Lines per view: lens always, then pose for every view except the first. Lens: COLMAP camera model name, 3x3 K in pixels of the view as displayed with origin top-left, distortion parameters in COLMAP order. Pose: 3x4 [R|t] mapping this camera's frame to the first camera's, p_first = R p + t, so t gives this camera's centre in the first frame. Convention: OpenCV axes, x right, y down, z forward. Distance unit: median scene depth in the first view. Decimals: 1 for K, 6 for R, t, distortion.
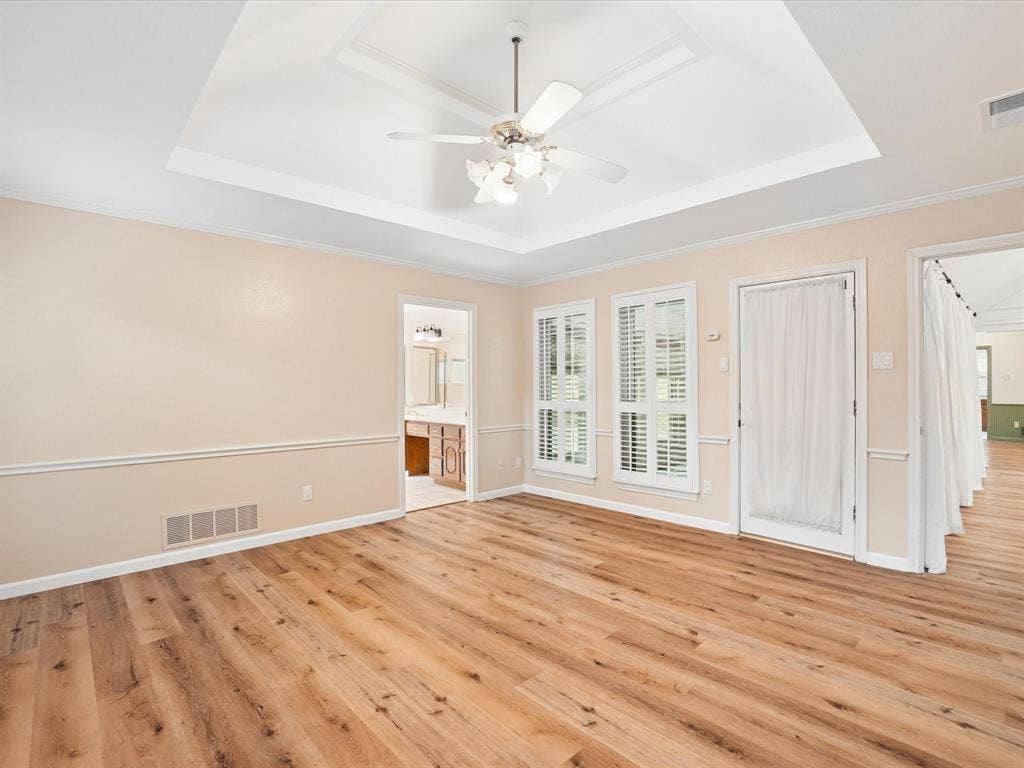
lens RADIAL K [[498.9, 0, 510.9], [0, 498.9, 380.3], [0, 0, 1]] dist [-0.031904, 0.003203]
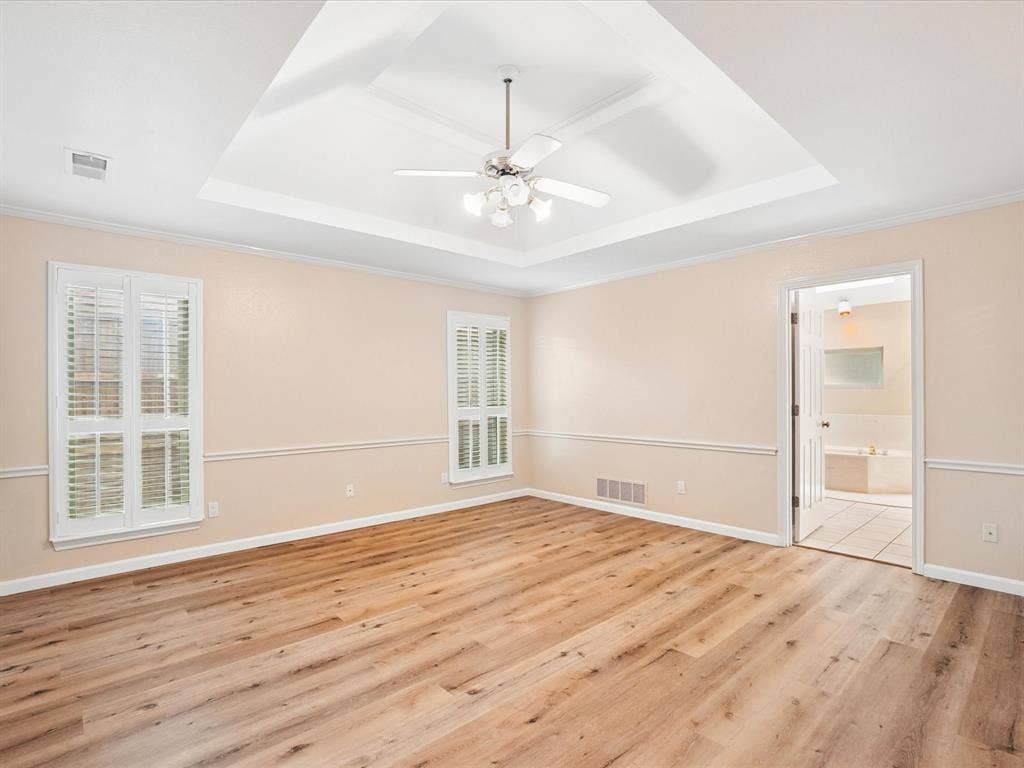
lens RADIAL K [[498.9, 0, 510.5], [0, 498.9, 391.9], [0, 0, 1]] dist [-0.031904, 0.003203]
pose [[-0.014996, 0.006276, -0.999868, 0.855327], [0.020301, 0.999776, 0.005971, -0.000741], [0.999681, -0.020208, -0.015120, 0.772177]]
